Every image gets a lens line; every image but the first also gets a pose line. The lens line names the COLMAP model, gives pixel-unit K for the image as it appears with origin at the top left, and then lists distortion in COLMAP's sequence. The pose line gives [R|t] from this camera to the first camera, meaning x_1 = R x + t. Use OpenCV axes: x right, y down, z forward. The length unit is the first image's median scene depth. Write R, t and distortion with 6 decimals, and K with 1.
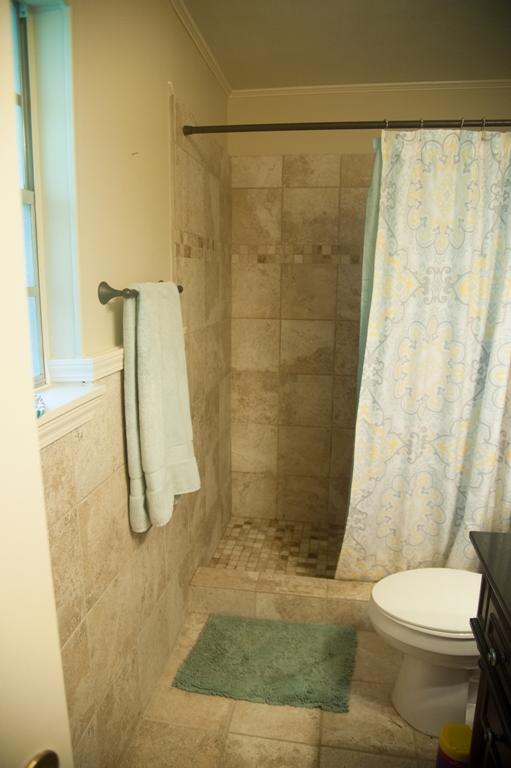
lens RADIAL K [[525.8, 0, 249.2], [0, 525.8, 384.9], [0, 0, 1]] dist [-0.116570, 0.065378]
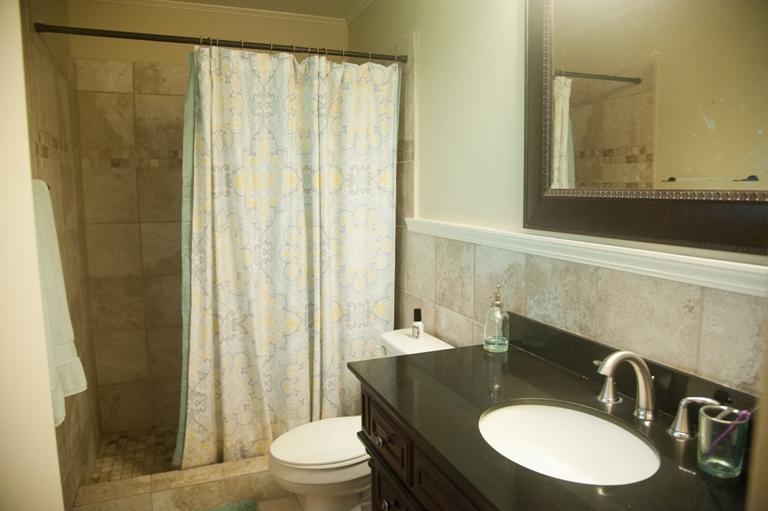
lens RADIAL K [[525.8, 0, 386.3], [0, 525.8, 254.1], [0, 0, 1]] dist [-0.116570, 0.065378]
pose [[0.849360, -0.073432, 0.522682, -0.060098], [0.114481, 0.992331, -0.046619, 0.035530], [-0.515250, 0.099433, 0.851252, -0.075191]]
